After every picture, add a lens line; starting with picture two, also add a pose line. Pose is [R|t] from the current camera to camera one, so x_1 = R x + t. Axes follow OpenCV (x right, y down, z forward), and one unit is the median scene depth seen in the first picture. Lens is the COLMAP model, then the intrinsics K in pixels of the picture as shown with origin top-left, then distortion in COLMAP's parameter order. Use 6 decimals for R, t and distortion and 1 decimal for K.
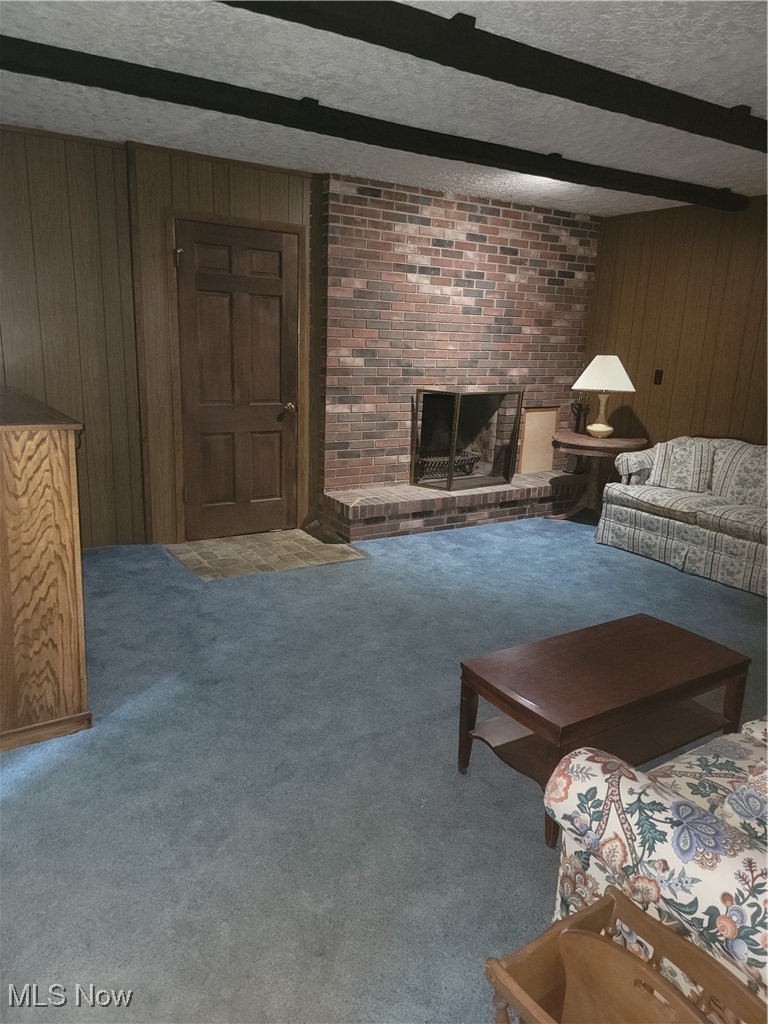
lens RADIAL K [[707.1, 0, 384.0], [0, 707.1, 512.0], [0, 0, 1]] dist [0.085361, -0.073196]
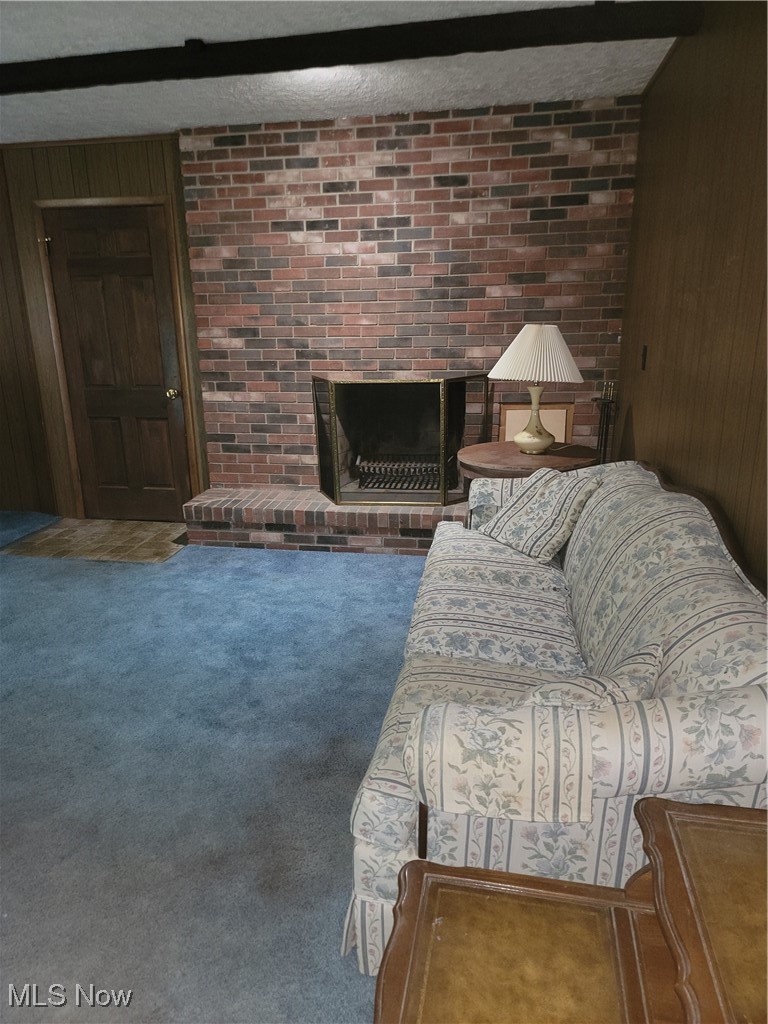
lens RADIAL K [[710.2, 0, 371.7], [0, 710.2, 522.8], [0, 0, 1]] dist [0.073679, -0.062619]
pose [[0.733597, 0.141588, -0.664671, 0.689442], [-0.120908, 0.989644, 0.077368, -0.079710], [0.668742, 0.023608, 0.743119, 0.456160]]
